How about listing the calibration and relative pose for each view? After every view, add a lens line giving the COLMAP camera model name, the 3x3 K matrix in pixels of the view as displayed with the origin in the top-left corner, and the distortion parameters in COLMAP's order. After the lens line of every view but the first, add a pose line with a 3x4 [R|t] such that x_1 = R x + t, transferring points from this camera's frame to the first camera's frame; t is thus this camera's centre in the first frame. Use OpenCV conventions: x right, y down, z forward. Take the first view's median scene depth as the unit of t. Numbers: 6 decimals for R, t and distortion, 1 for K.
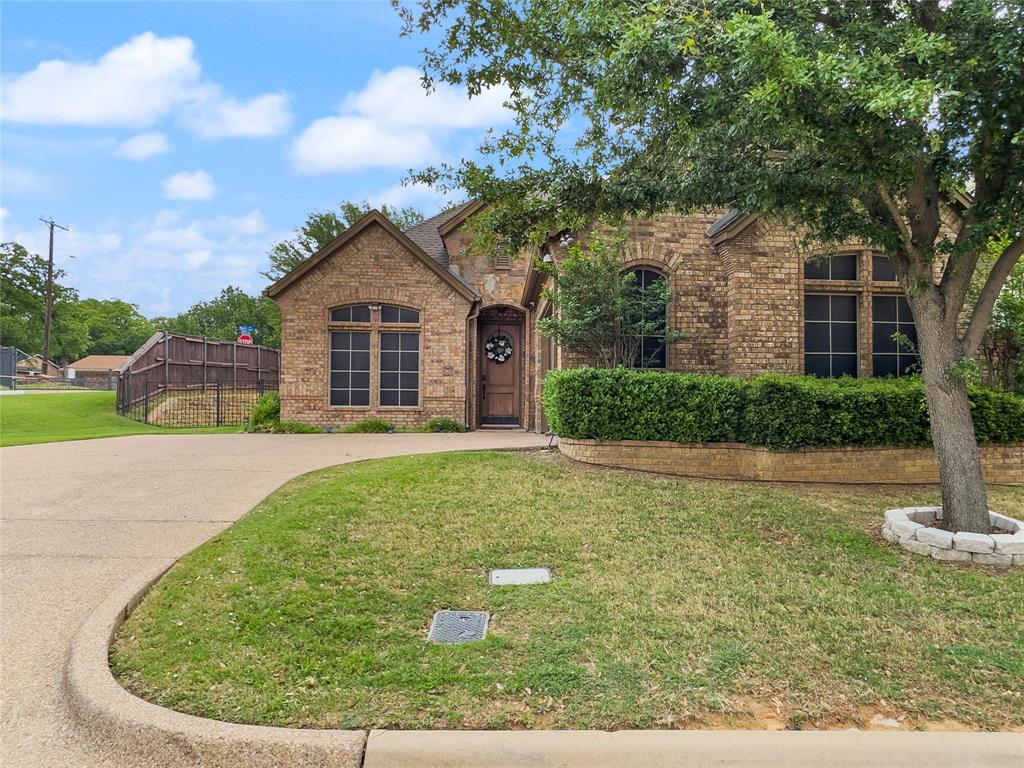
lens RADIAL K [[679.1, 0, 512.0], [0, 679.1, 384.0], [0, 0, 1]] dist [0.001479, -0.000099]
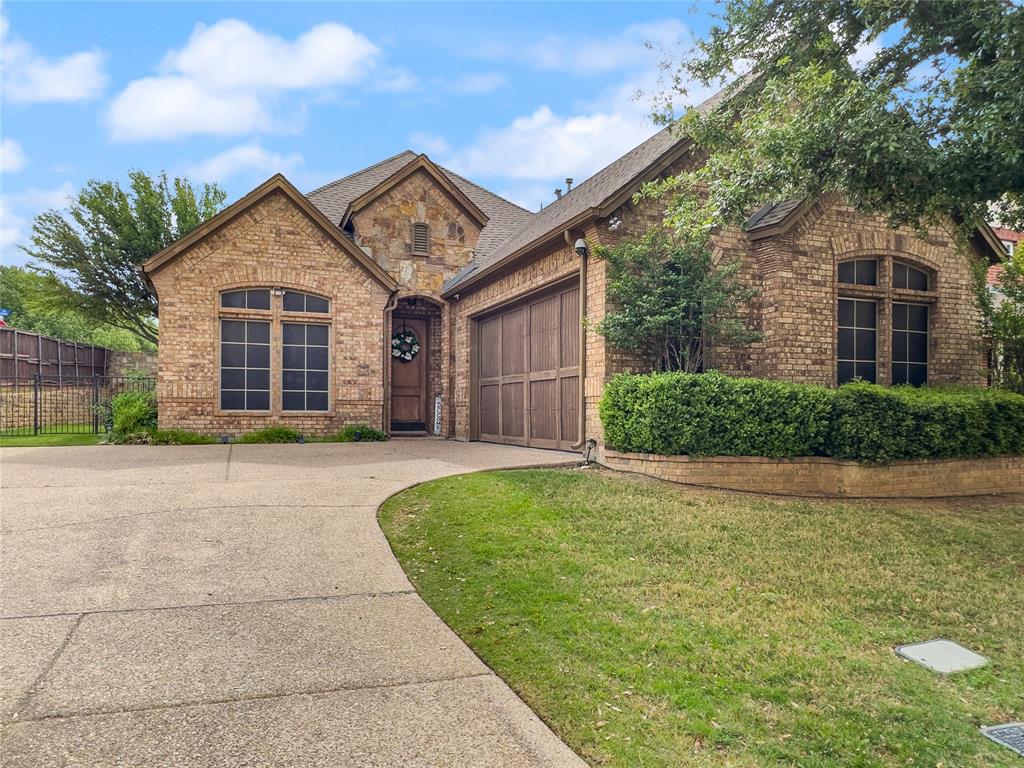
lens RADIAL K [[696.6, 0, 483.8], [0, 696.6, 406.2], [0, 0, 1]] dist [-0.001889, -0.000937]
pose [[0.966770, 0.003891, 0.255618, -0.175799], [-0.012287, 0.999436, 0.031254, -0.002924], [-0.255352, -0.033356, 0.966272, 0.103425]]
